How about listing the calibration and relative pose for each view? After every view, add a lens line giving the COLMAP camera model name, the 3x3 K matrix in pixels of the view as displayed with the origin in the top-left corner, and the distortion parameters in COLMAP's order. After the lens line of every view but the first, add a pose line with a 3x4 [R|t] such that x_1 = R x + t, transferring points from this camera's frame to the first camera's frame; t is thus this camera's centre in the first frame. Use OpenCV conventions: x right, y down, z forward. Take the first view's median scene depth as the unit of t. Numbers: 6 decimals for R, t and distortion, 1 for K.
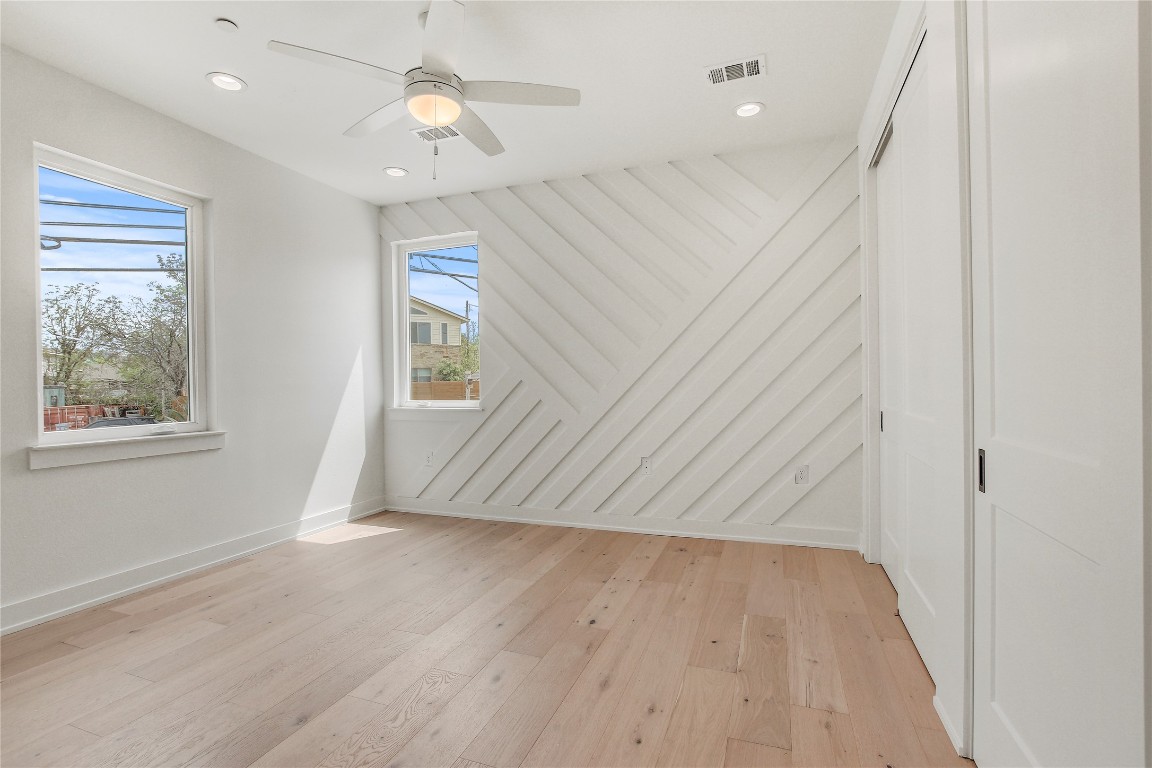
lens RADIAL K [[530.1, 0, 578.1], [0, 530.1, 383.5], [0, 0, 1]] dist [-0.024373, 0.001230]
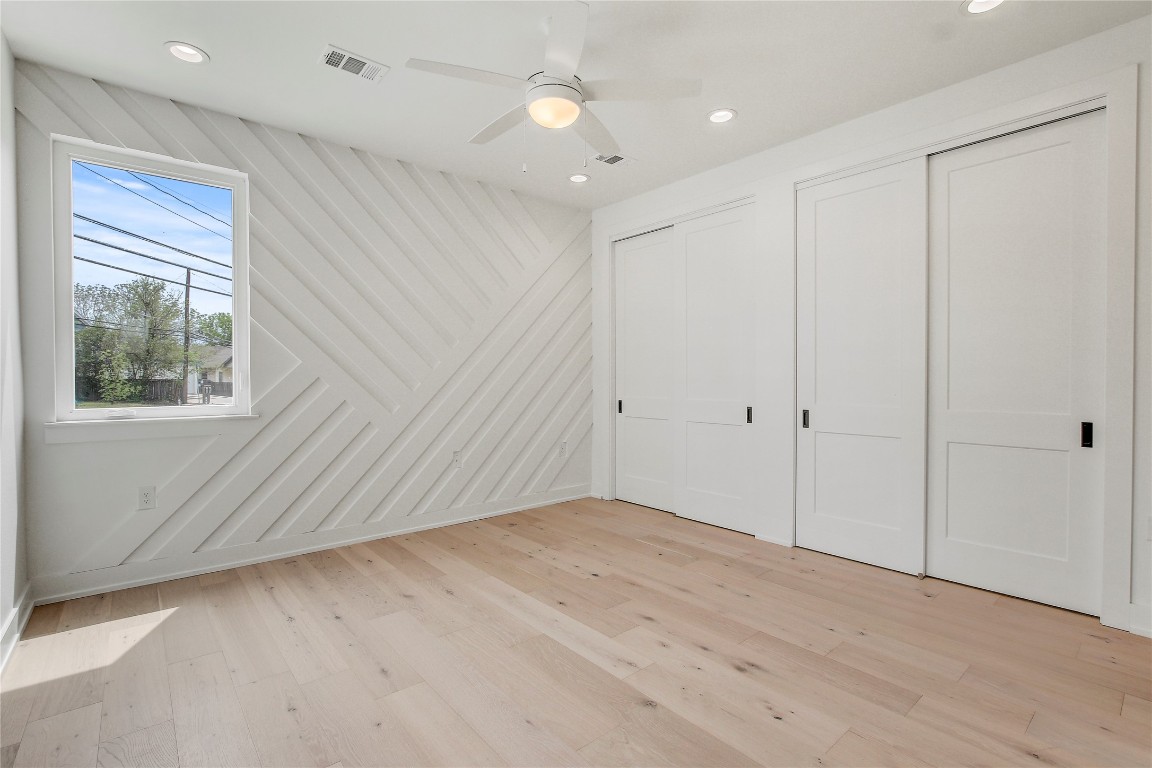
lens RADIAL K [[543.9, 0, 576.0], [0, 543.9, 384.0], [0, 0, 1]] dist [-0.001455, 0.000155]
pose [[0.484611, 0.002042, 0.874728, -0.634947], [0.000566, 0.999996, -0.002648, 0.006447], [-0.874730, 0.001779, 0.484608, 0.235426]]
